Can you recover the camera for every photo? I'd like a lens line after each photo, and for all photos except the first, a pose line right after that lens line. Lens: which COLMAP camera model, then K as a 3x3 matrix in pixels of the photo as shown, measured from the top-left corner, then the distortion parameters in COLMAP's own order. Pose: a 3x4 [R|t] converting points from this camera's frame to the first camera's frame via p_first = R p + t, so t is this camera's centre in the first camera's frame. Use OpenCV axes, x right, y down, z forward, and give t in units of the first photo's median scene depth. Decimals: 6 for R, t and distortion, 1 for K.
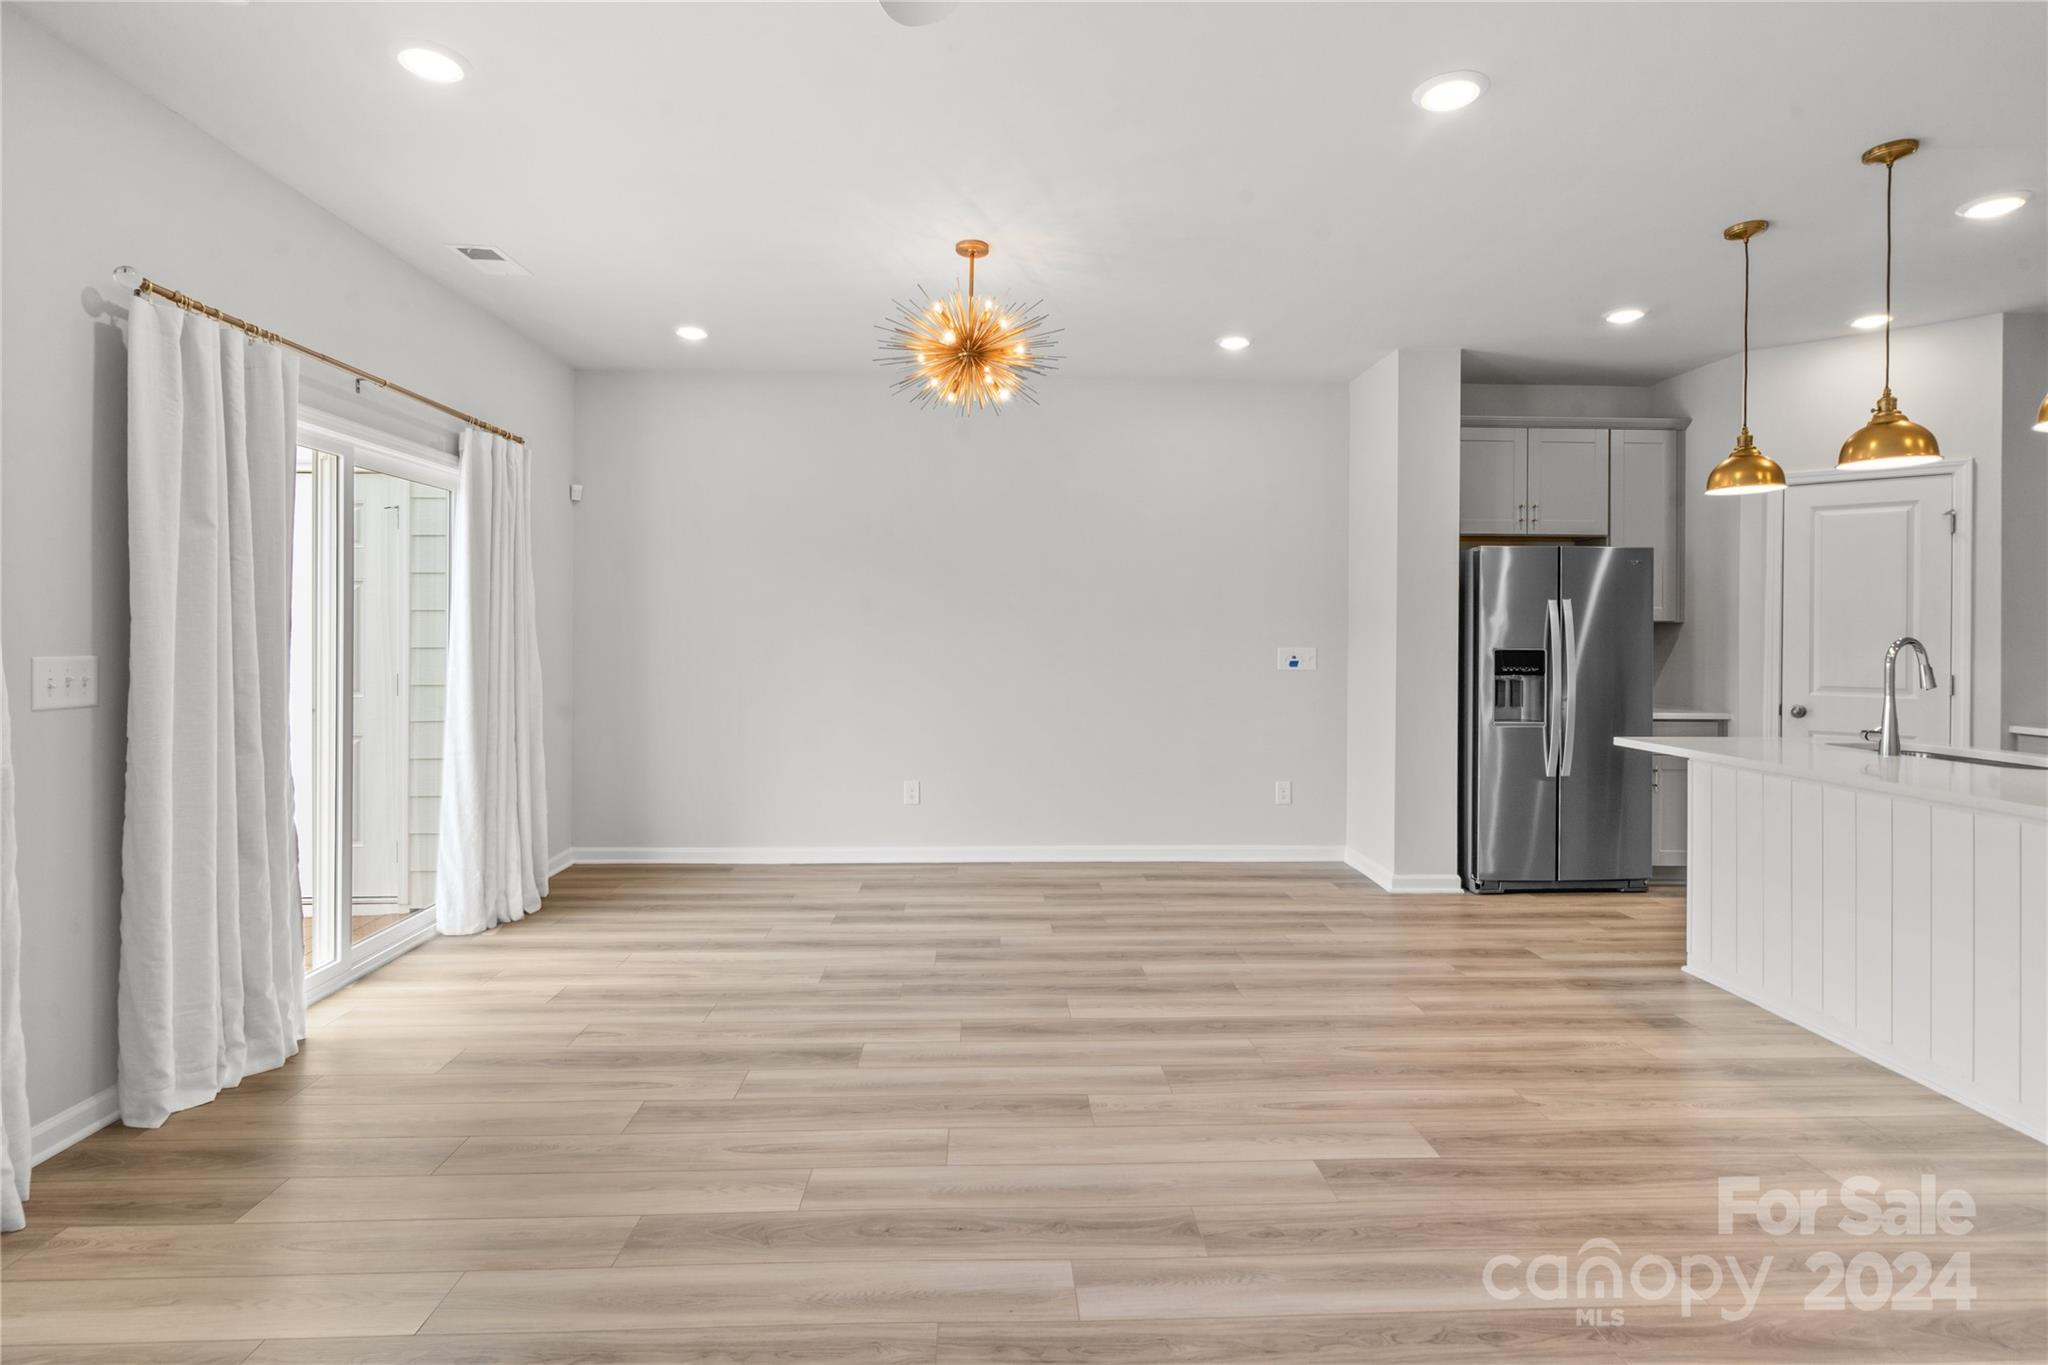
lens RADIAL K [[975.4, 0, 1022.8], [0, 975.4, 636.5], [0, 0, 1]] dist [-0.001323, 0.001277]
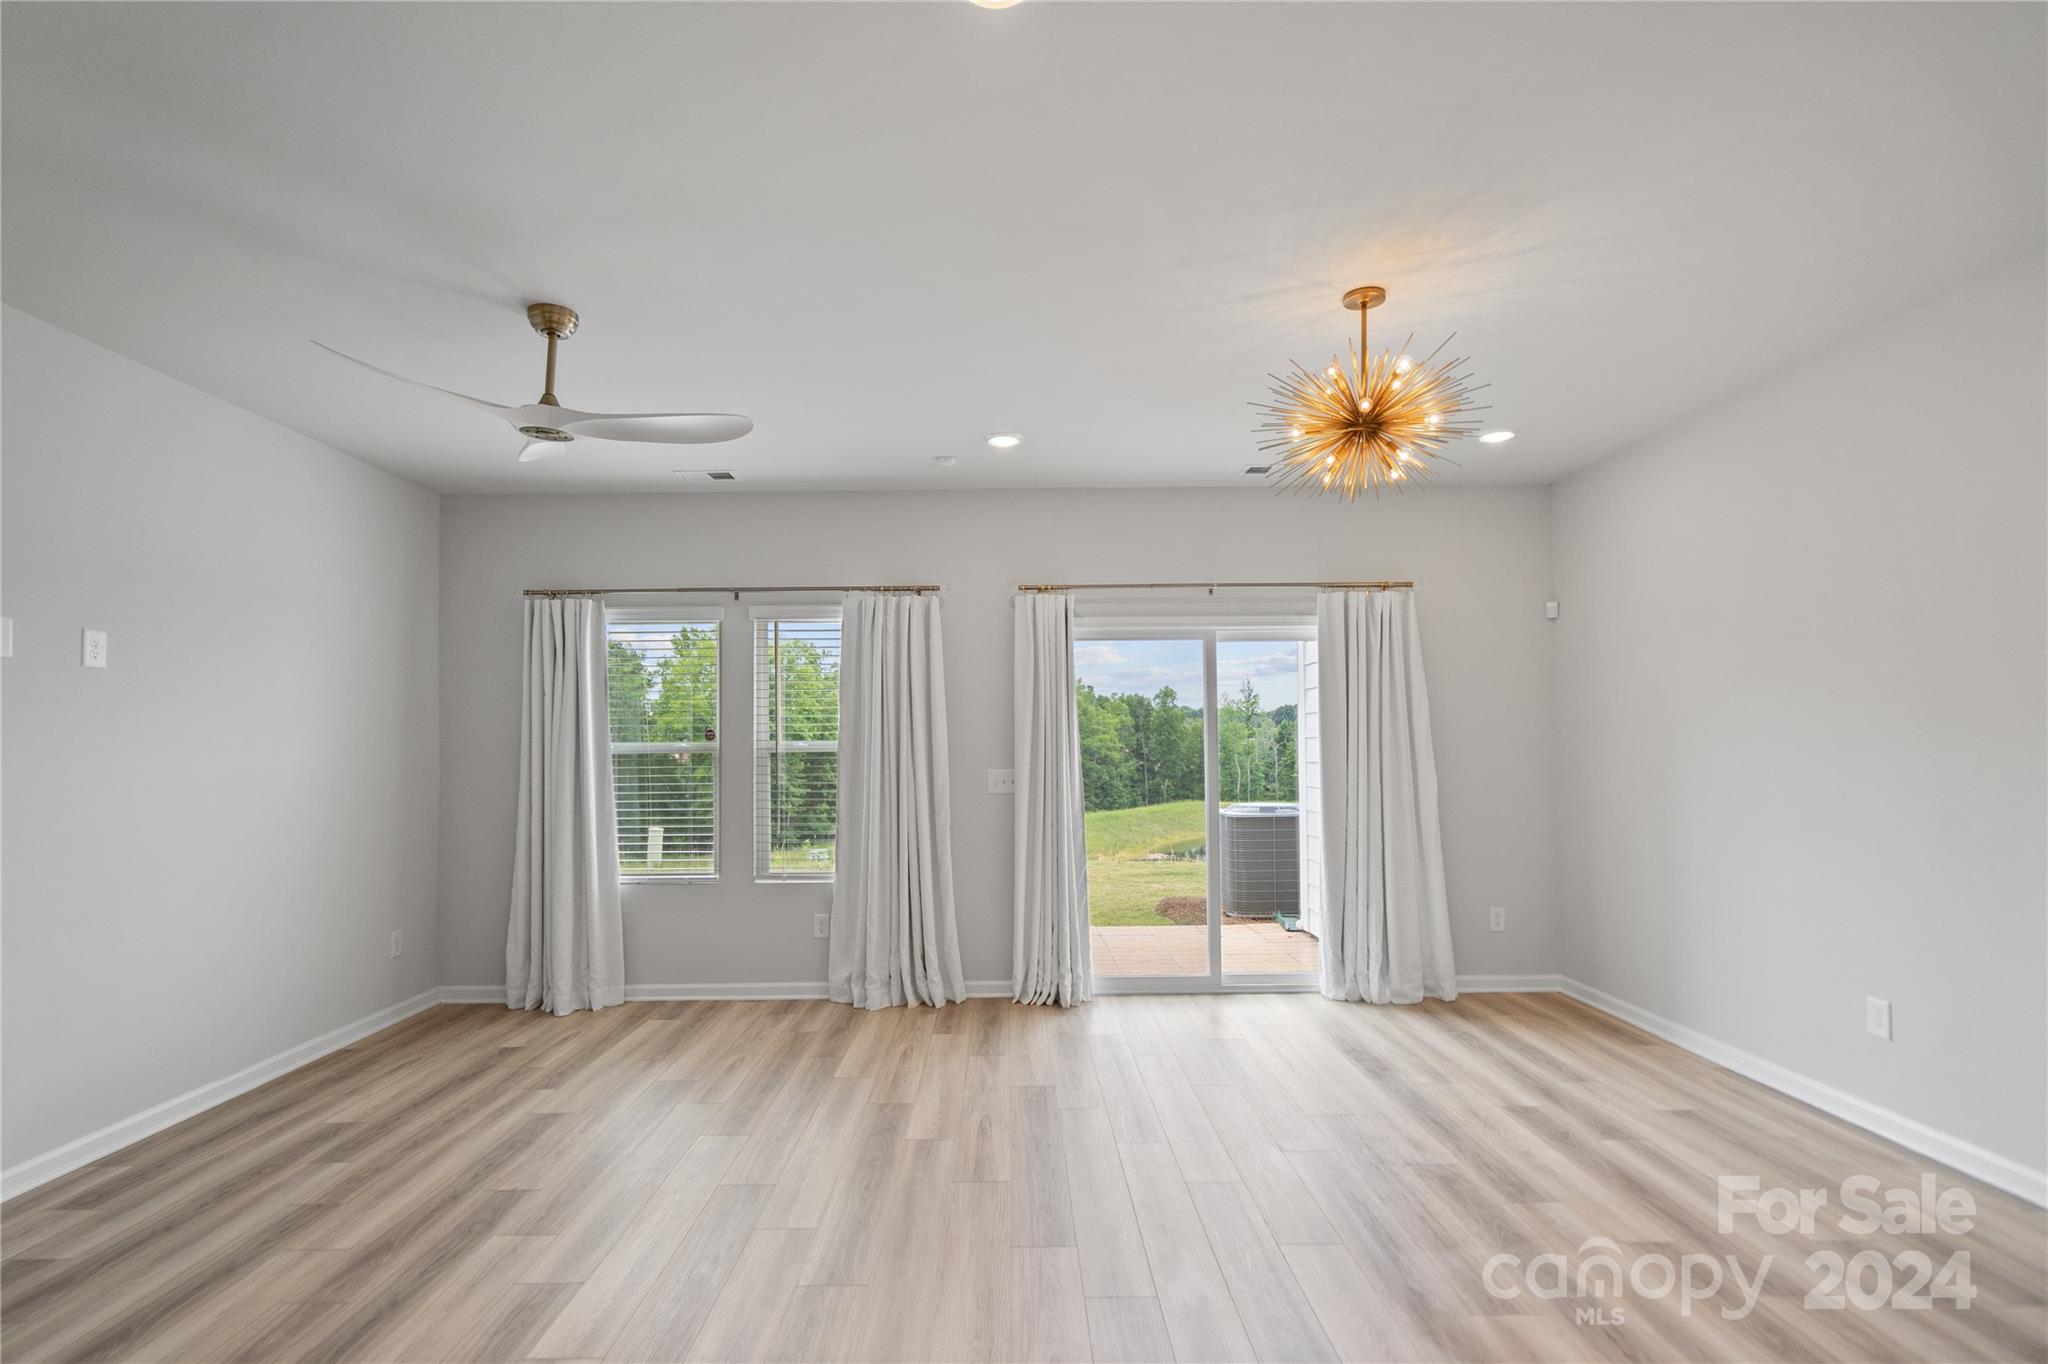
lens RADIAL K [[958.0, 0, 1013.7], [0, 958.0, 730.0], [0, 0, 1]] dist [-0.003724, 0.000283]
pose [[-0.033687, -0.020989, -0.999212, 0.753074], [0.005502, 0.999760, -0.021186, -0.014348], [0.999417, -0.006211, -0.033564, 0.718095]]
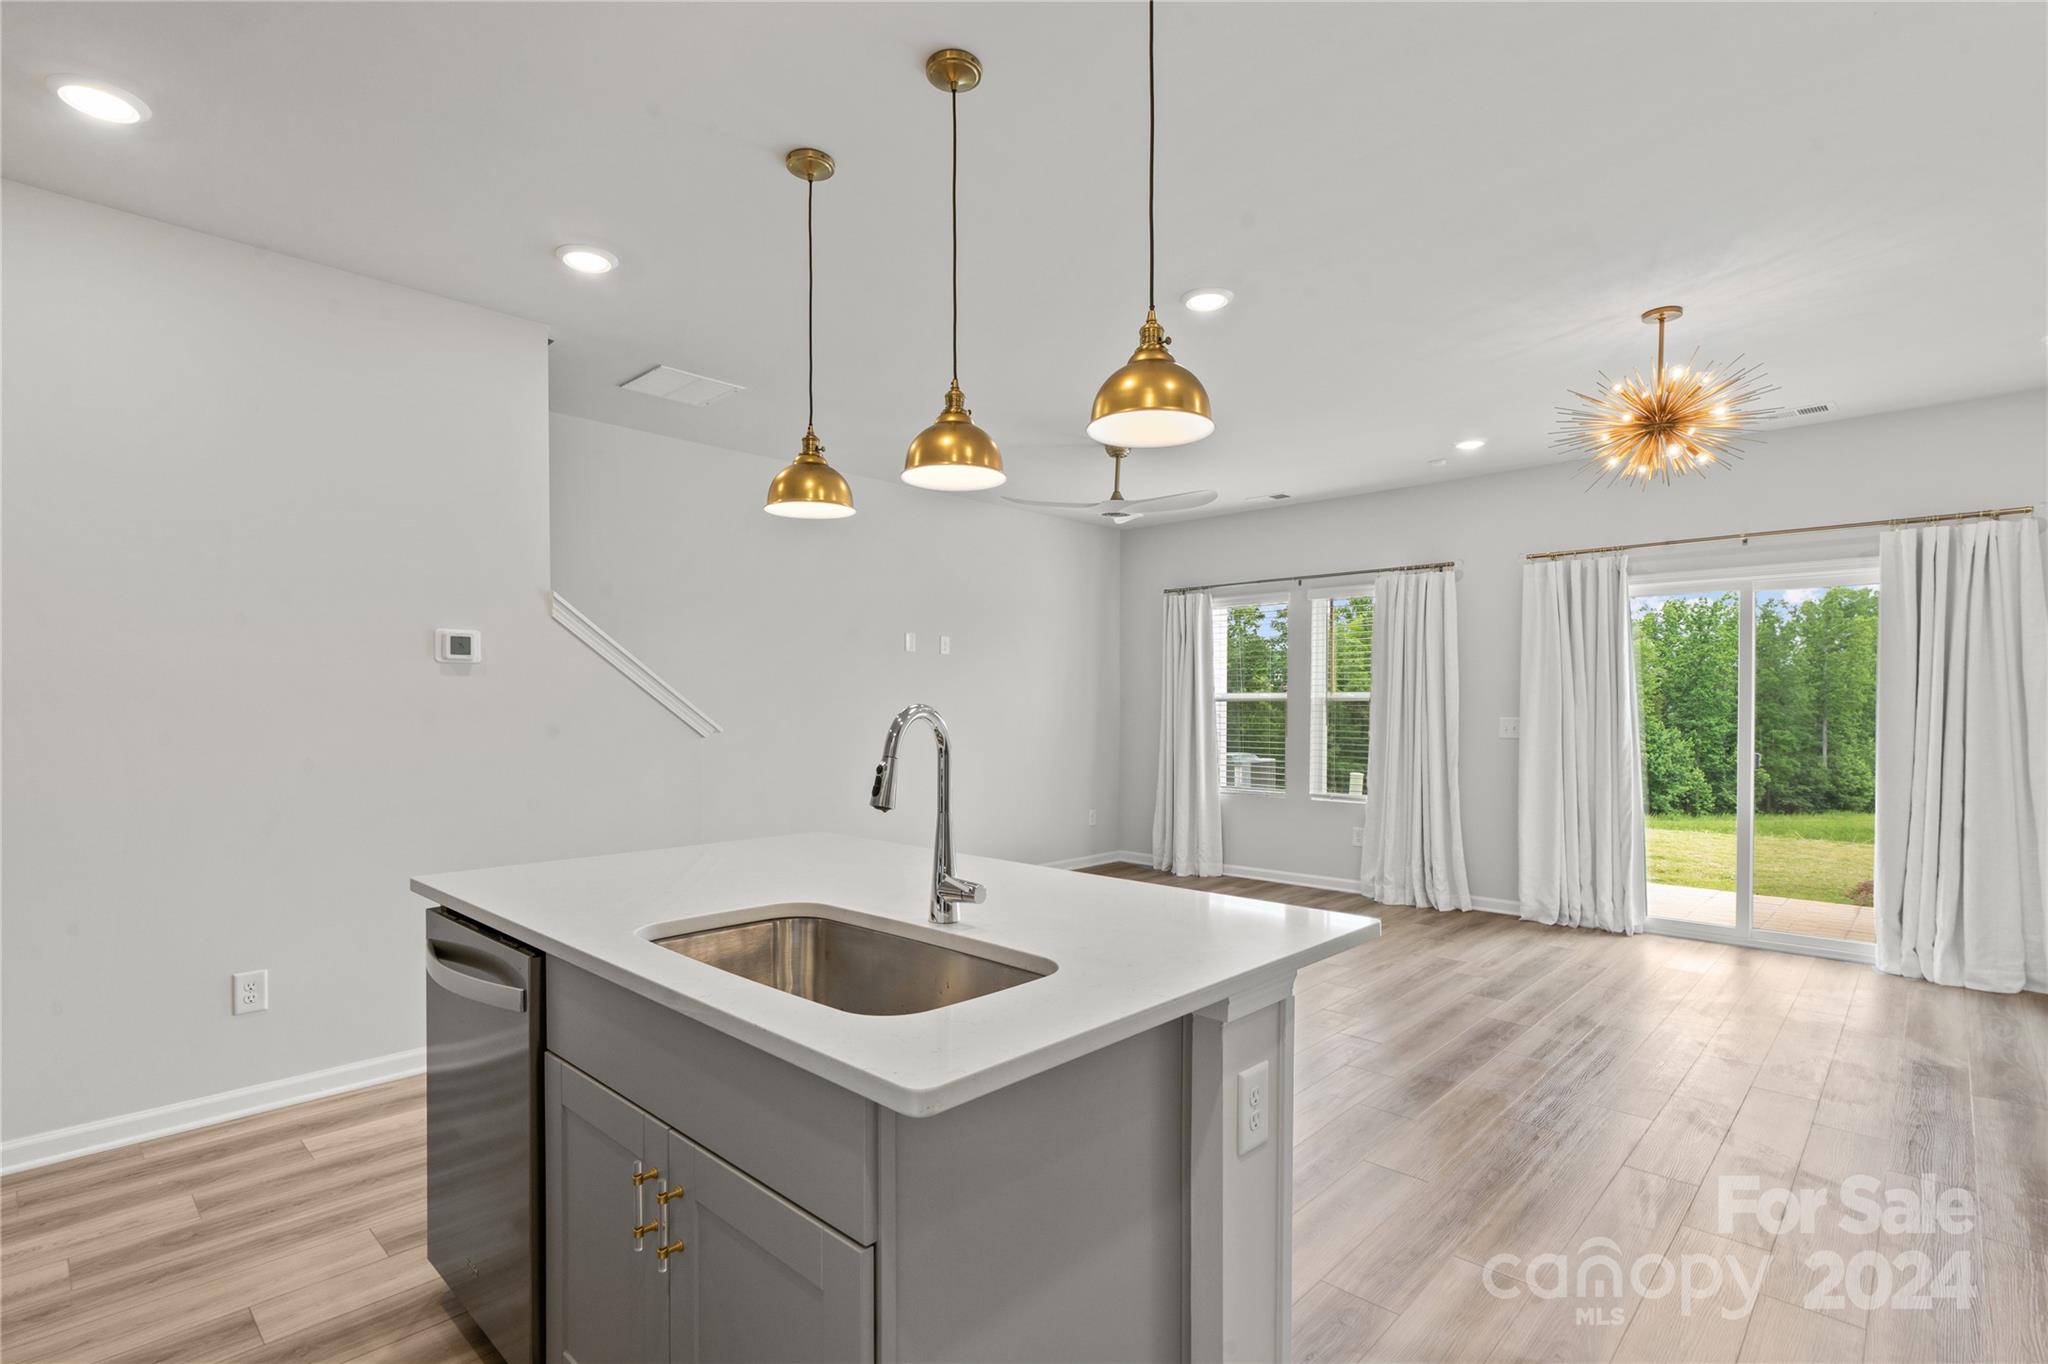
lens RADIAL K [[982.8, 0, 1014.6], [0, 982.8, 719.7], [0, 0, 1]] dist [-0.000535, 0.000290]
pose [[-0.716320, 0.004405, -0.697758, 1.091419], [-0.007762, 0.999868, 0.014282, -0.000090], [0.697729, 0.015646, -0.716191, 1.245060]]
